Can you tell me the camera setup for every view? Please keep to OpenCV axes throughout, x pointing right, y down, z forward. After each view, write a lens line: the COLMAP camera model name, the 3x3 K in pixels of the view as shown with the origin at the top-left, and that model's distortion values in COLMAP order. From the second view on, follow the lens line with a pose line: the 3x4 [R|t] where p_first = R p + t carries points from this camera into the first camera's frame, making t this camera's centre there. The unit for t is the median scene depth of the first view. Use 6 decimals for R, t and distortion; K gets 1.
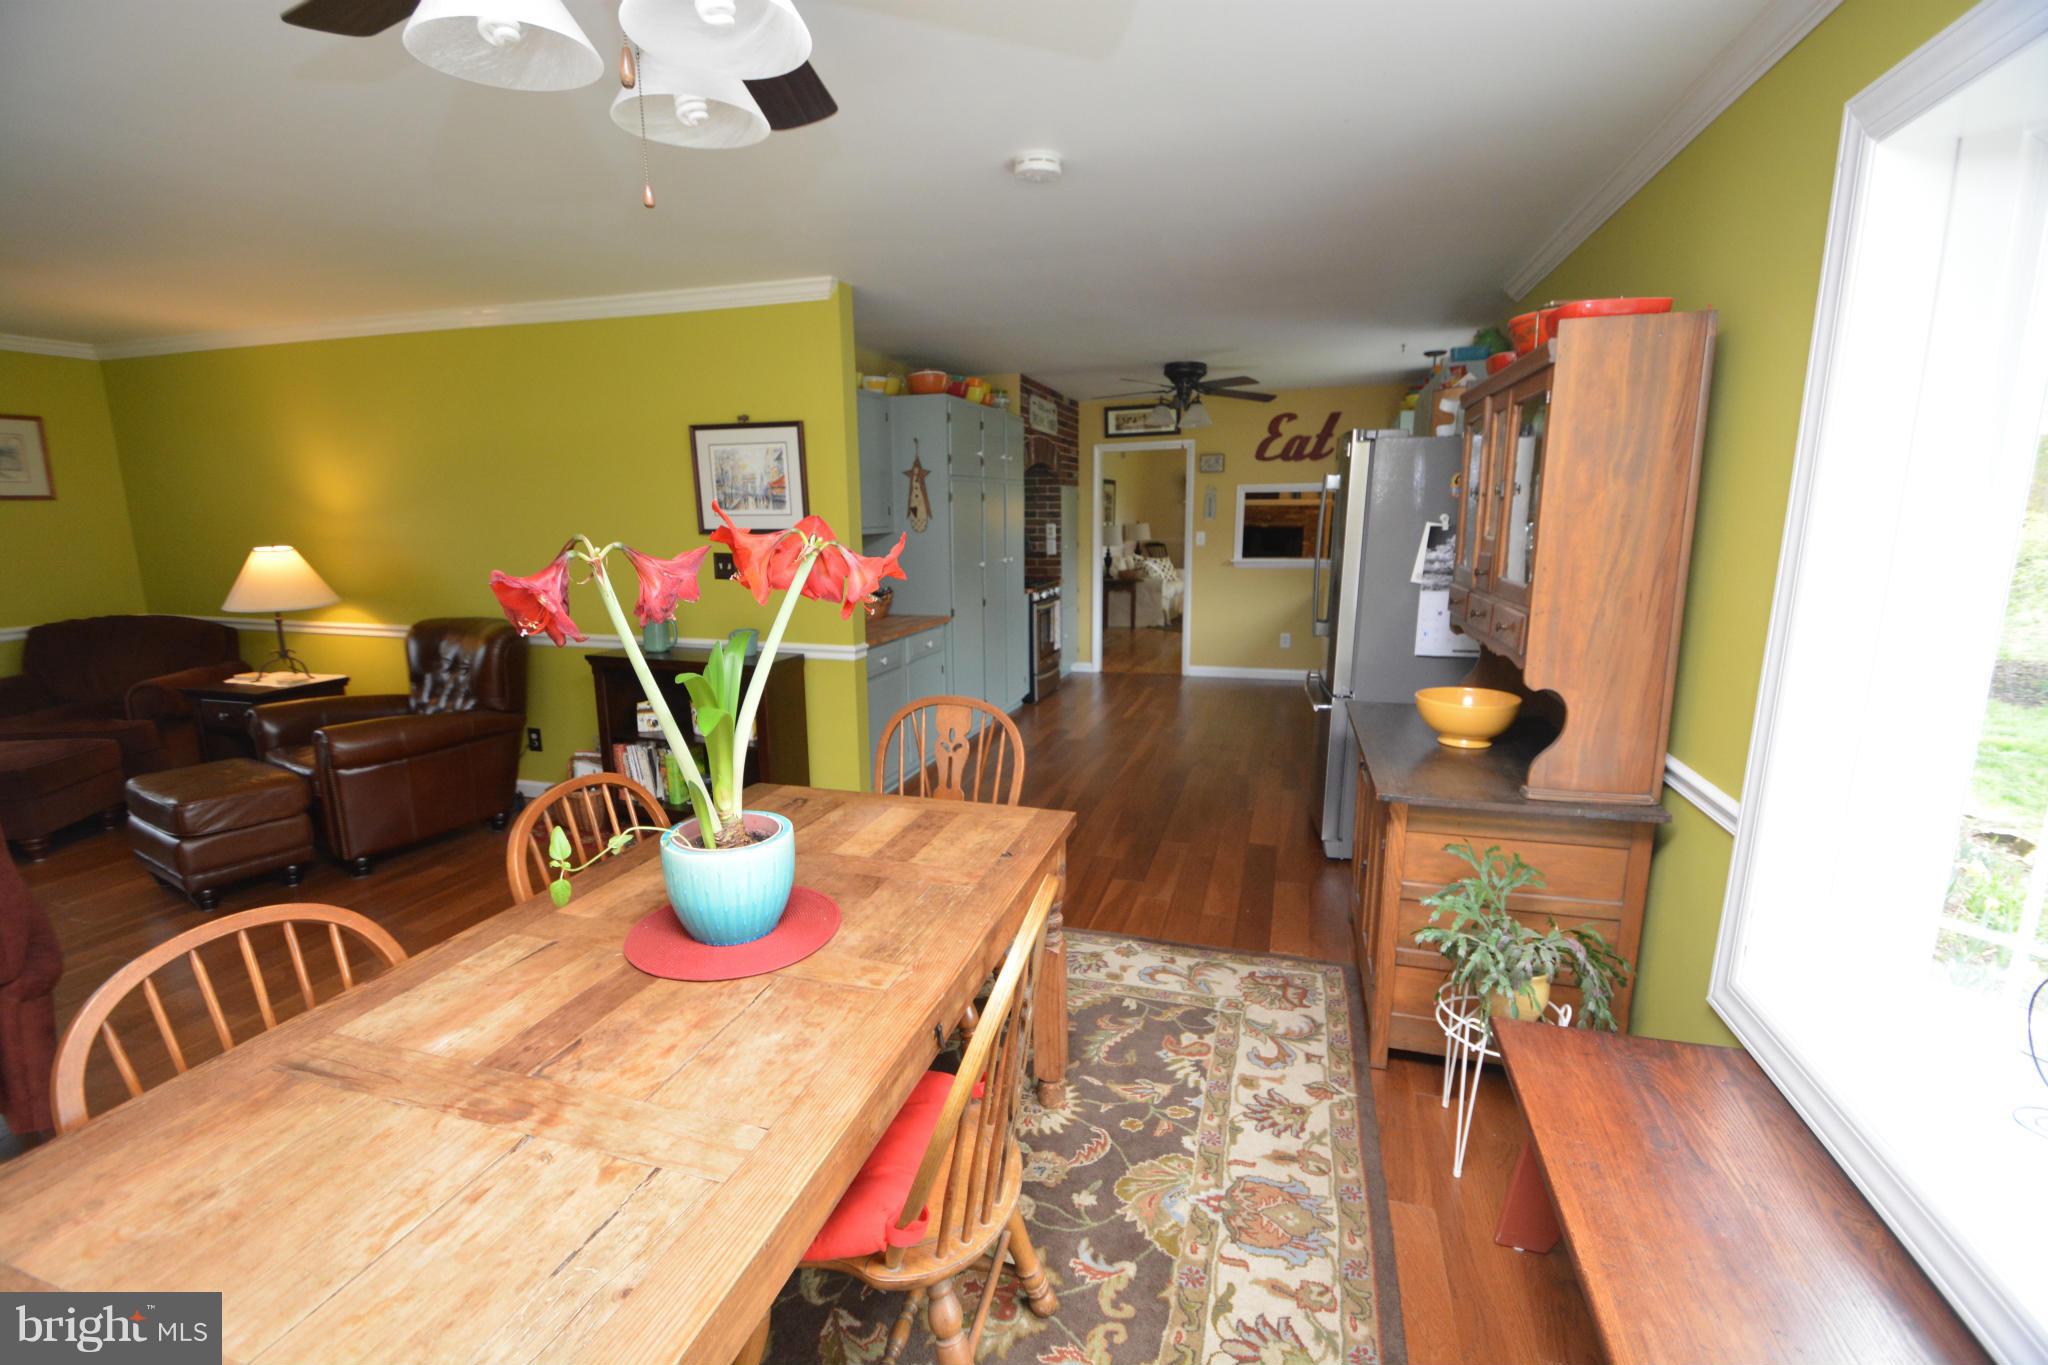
lens RADIAL K [[922.5, 0, 1031.9], [0, 922.5, 686.4], [0, 0, 1]] dist [0.005341, -0.000507]
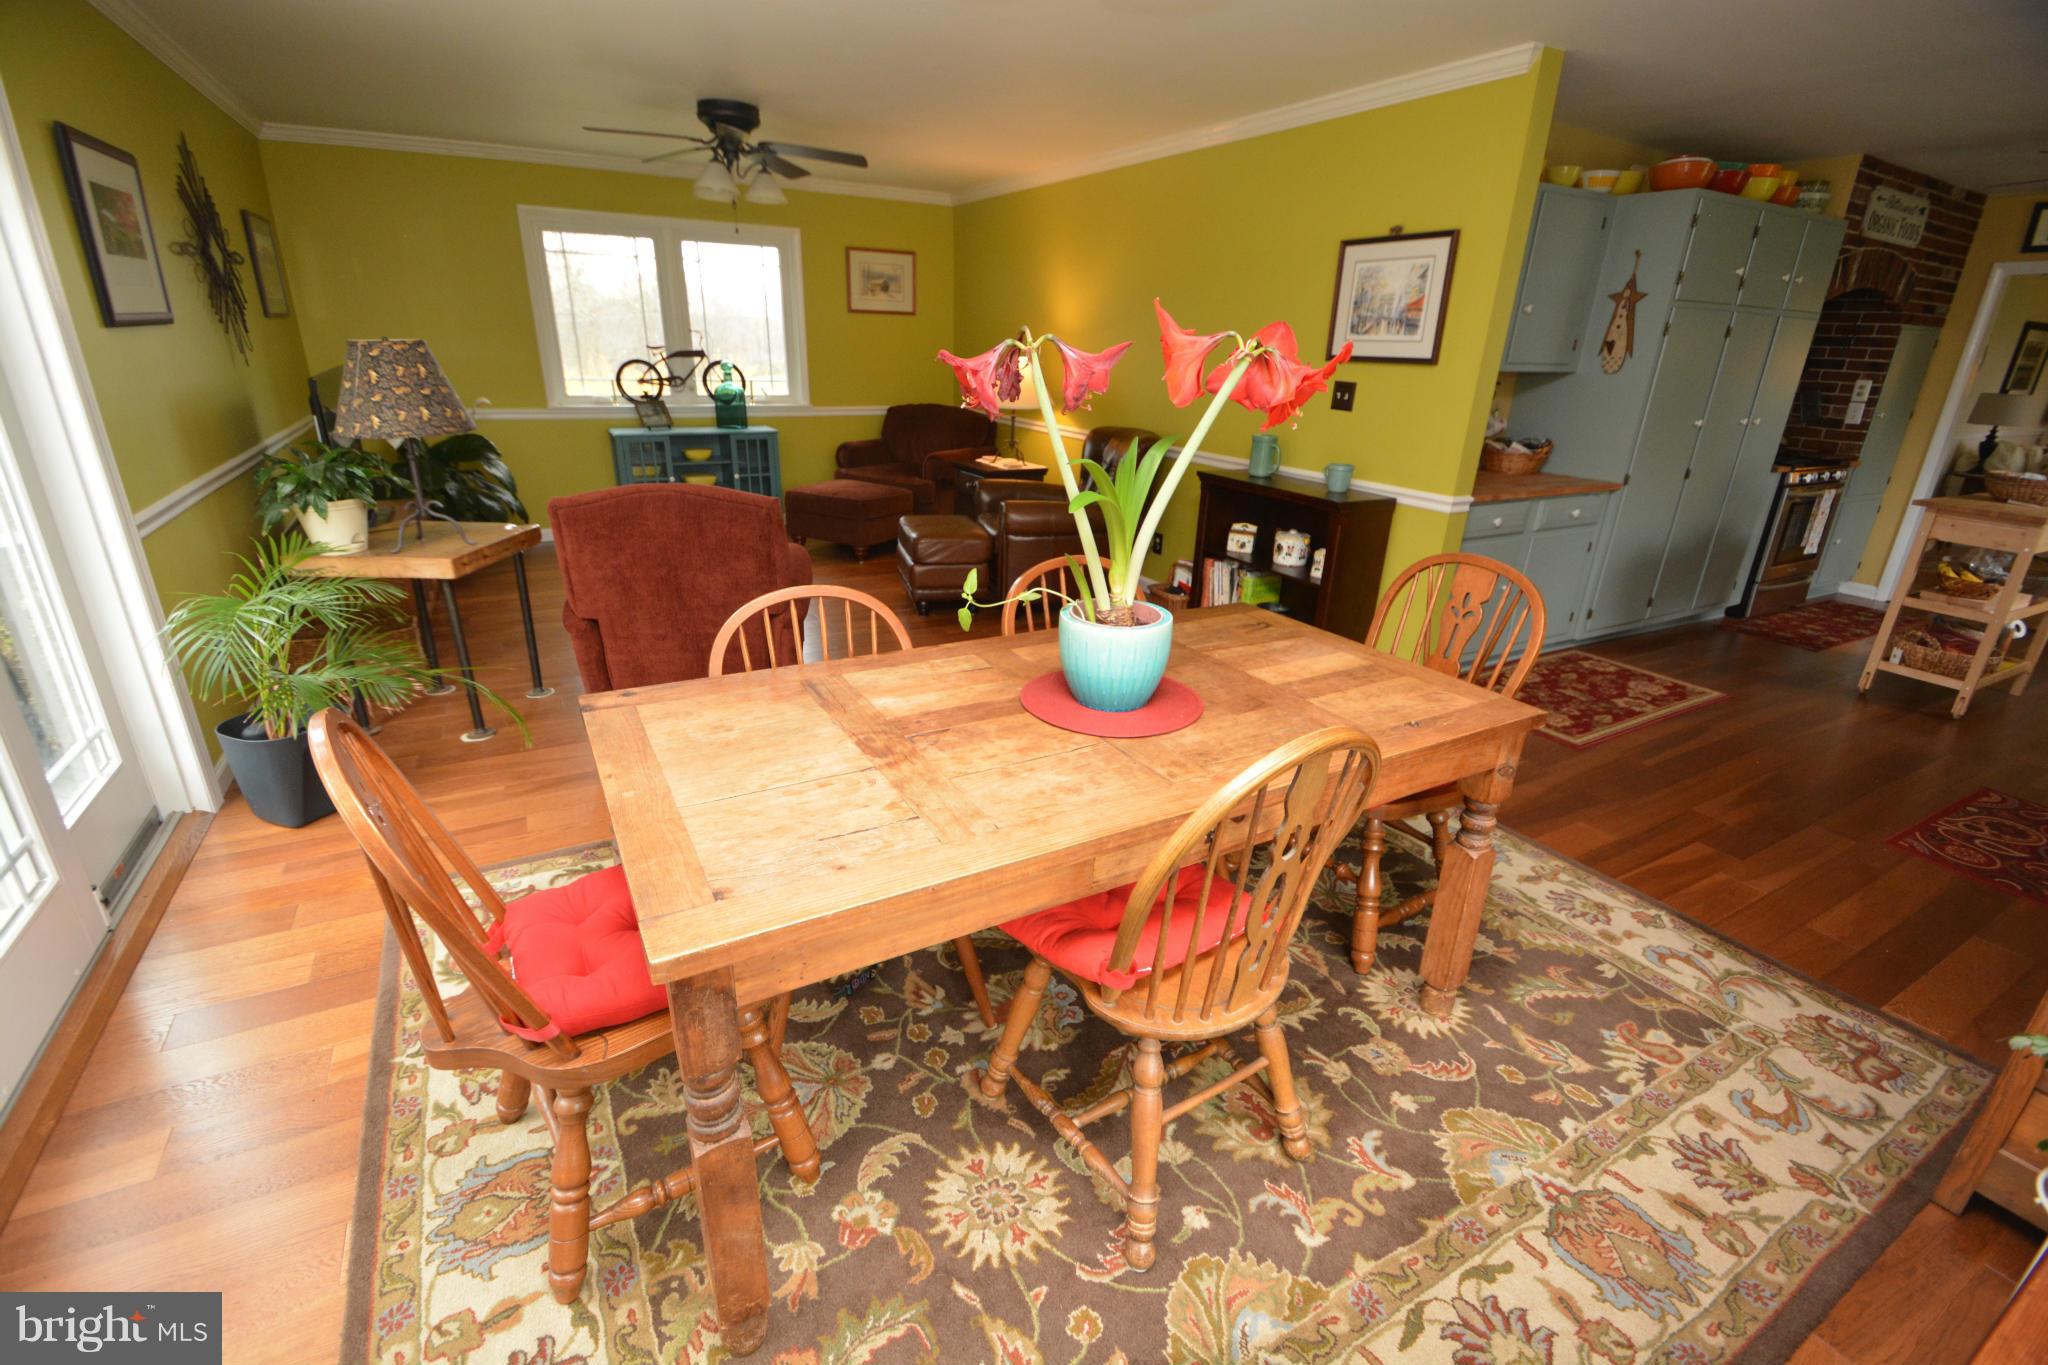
lens RADIAL K [[924.0, 0, 1002.6], [0, 924.0, 697.9], [0, 0, 1]] dist [0.008943, -0.014617]
pose [[0.707029, 0.281318, -0.648822, 0.210751], [-0.166987, 0.957940, 0.233378, 0.010472], [0.687187, -0.056660, 0.724268, 0.053609]]
